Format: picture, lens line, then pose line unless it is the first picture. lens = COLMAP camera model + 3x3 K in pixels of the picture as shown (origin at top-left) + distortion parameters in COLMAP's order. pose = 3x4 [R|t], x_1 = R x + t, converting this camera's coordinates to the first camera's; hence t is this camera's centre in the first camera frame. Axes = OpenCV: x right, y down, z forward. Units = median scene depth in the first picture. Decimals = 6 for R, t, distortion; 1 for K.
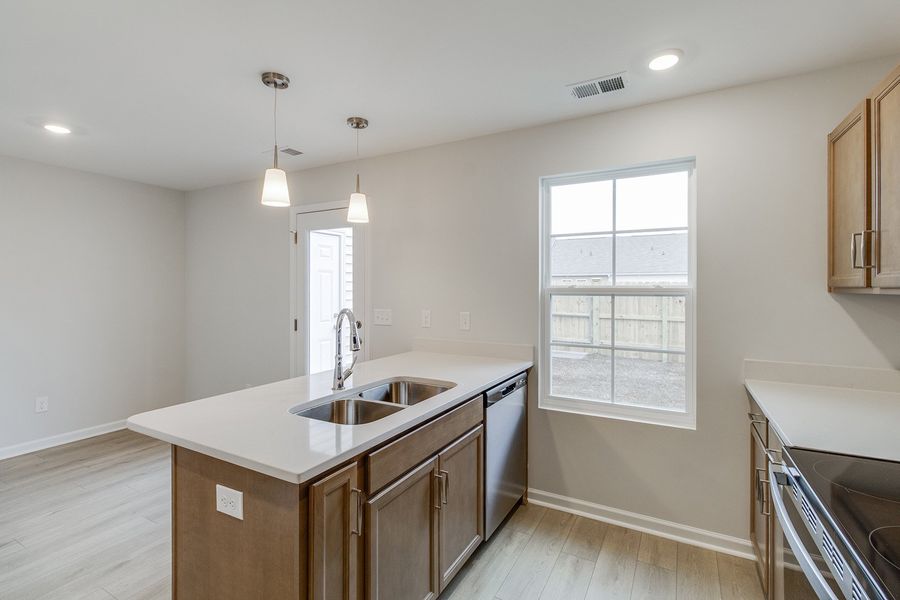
lens RADIAL K [[409.6, 0, 455.8], [0, 409.6, 291.3], [0, 0, 1]] dist [-0.000313, -0.000388]
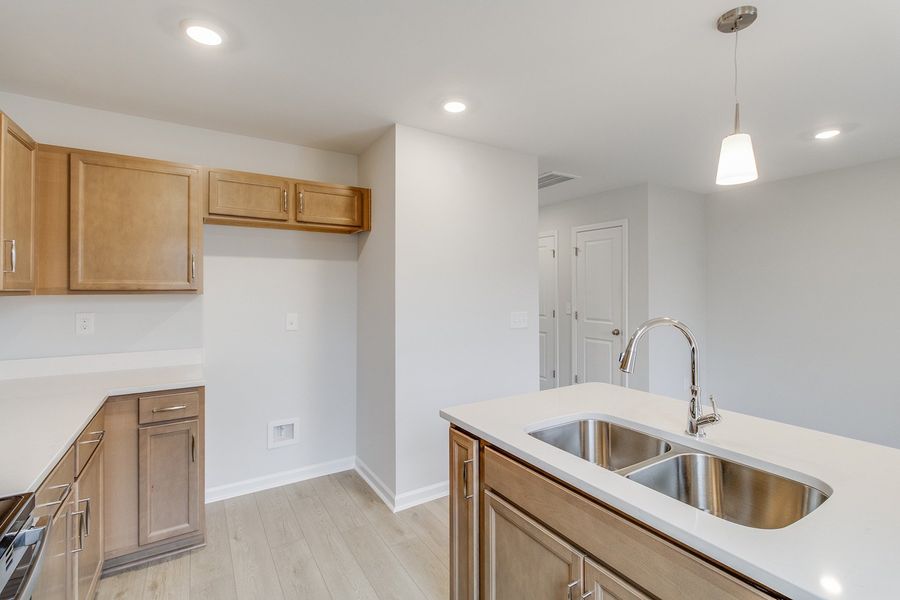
lens RADIAL K [[409.6, 0, 458.0], [0, 409.6, 295.1], [0, 0, 1]] dist [-0.000313, -0.000388]
pose [[-0.493080, -0.000699, -0.869984, 0.348911], [0.002359, 0.999995, -0.002141, 0.004672], [0.869981, -0.003108, -0.493076, 0.682041]]
